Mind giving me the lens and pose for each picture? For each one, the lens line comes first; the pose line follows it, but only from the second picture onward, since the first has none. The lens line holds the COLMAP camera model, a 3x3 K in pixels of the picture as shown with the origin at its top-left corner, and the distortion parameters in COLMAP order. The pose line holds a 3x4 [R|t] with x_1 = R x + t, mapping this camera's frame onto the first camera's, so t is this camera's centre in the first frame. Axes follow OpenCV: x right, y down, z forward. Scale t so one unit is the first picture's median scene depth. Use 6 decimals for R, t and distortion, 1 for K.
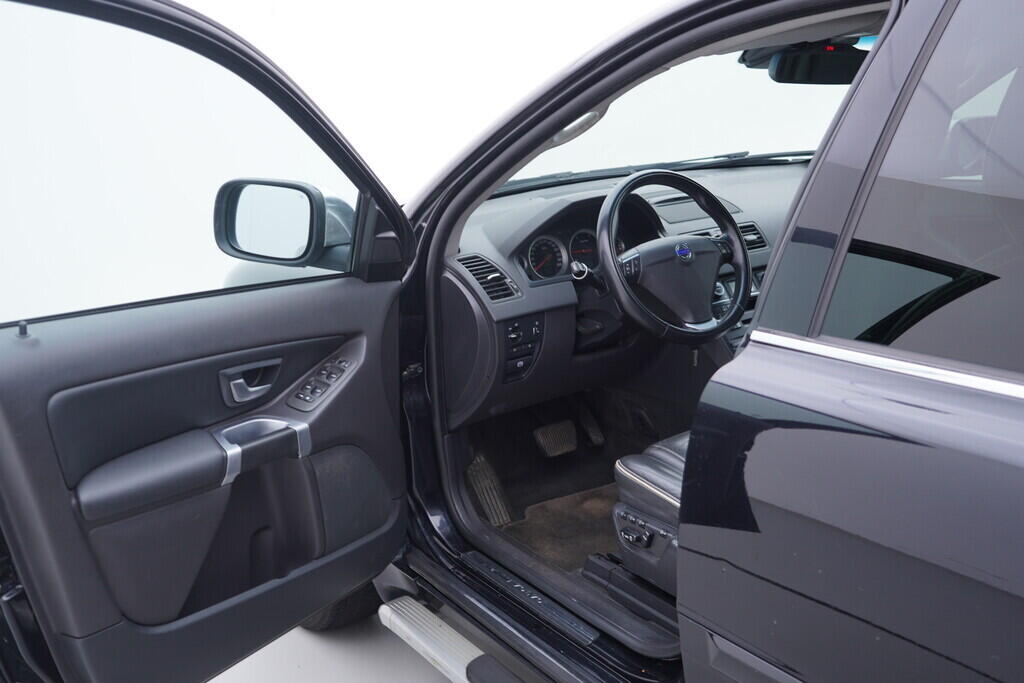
lens RADIAL K [[1082.8, 0, 512.7], [0, 1082.8, 340.3], [0, 0, 1]] dist [0.006178, 0.000000]
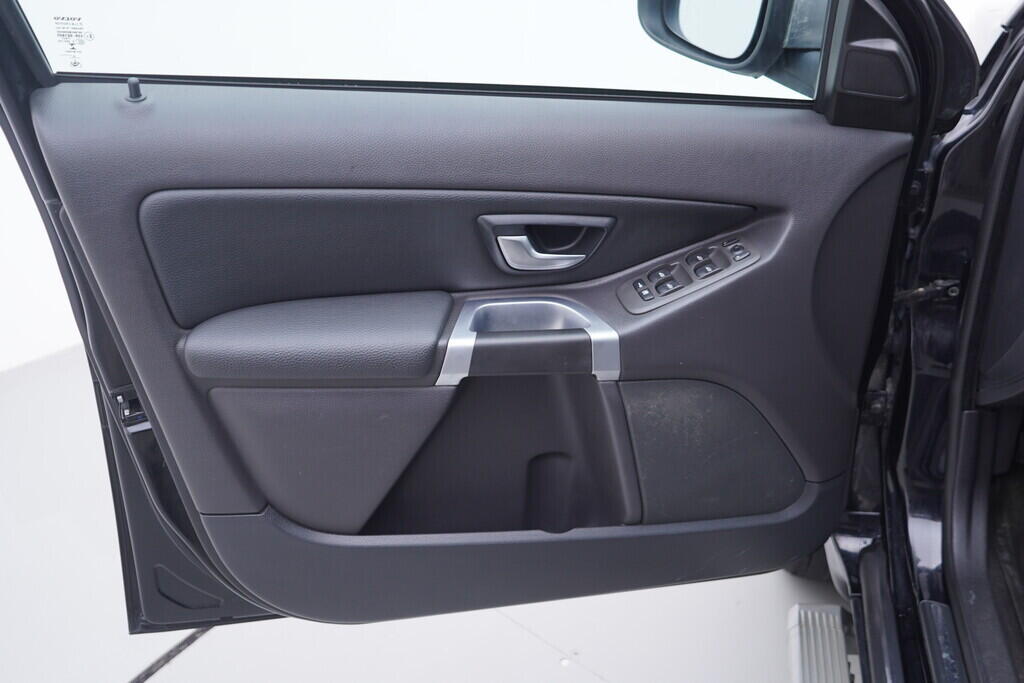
lens RADIAL K [[1082.8, 0, 512.0], [0, 1082.8, 345.9], [0, 0, 1]] dist [0.006178, 0.000000]
pose [[0.694408, 0.345642, -0.631134, 0.159697], [-0.203723, 0.935632, 0.288253, -0.081754], [0.690141, -0.071589, 0.720125, 0.514952]]
